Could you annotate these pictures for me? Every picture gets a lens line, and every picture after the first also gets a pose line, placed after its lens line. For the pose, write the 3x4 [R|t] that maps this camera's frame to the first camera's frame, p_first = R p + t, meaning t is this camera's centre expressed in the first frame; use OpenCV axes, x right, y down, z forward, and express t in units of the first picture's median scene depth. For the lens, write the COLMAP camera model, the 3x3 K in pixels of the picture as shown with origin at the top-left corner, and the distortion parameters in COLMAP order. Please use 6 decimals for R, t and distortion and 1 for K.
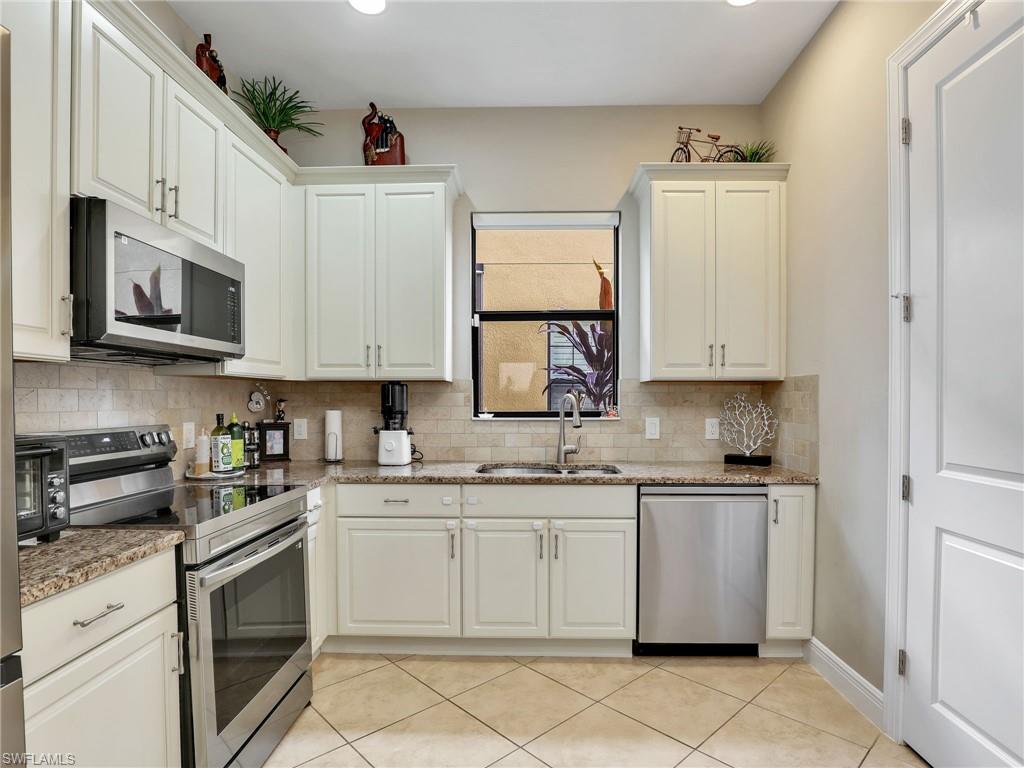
lens RADIAL K [[545.5, 0, 513.4], [0, 545.5, 406.1], [0, 0, 1]] dist [-0.030746, -0.000426]
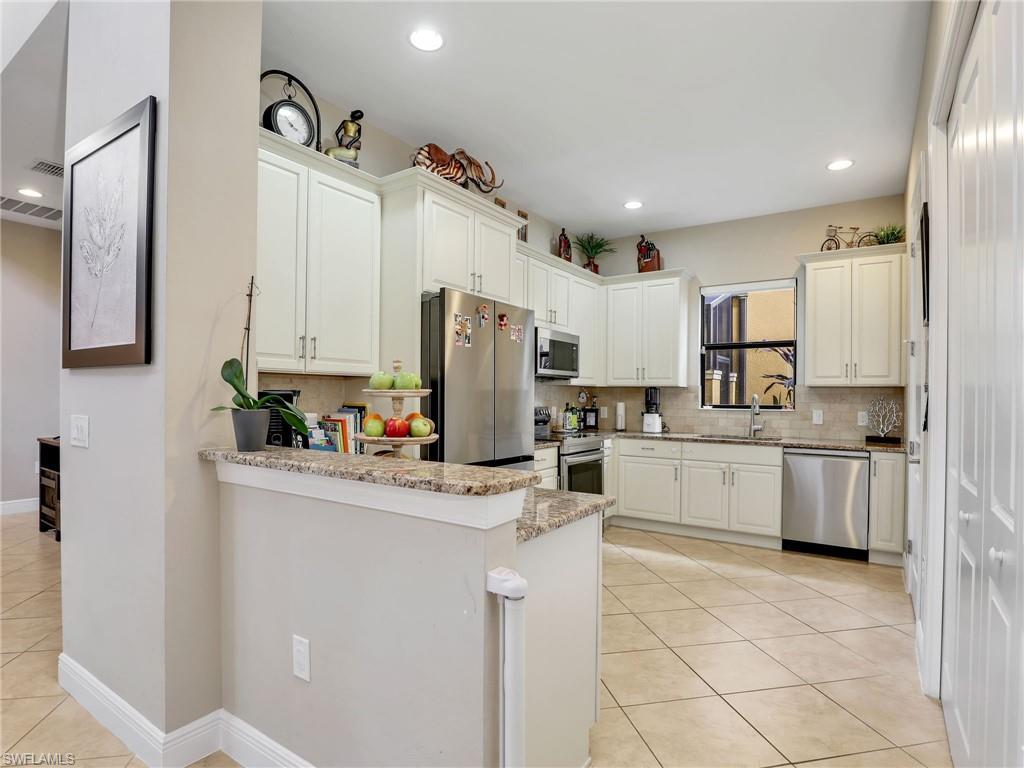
lens RADIAL K [[545.5, 0, 513.4], [0, 545.5, 406.1], [0, 0, 1]] dist [-0.030746, -0.000426]
pose [[0.848180, 0.017558, -0.529417, 0.367503], [-0.015553, 0.999845, 0.008241, 0.011242], [0.529479, 0.001244, 0.848322, -0.825823]]
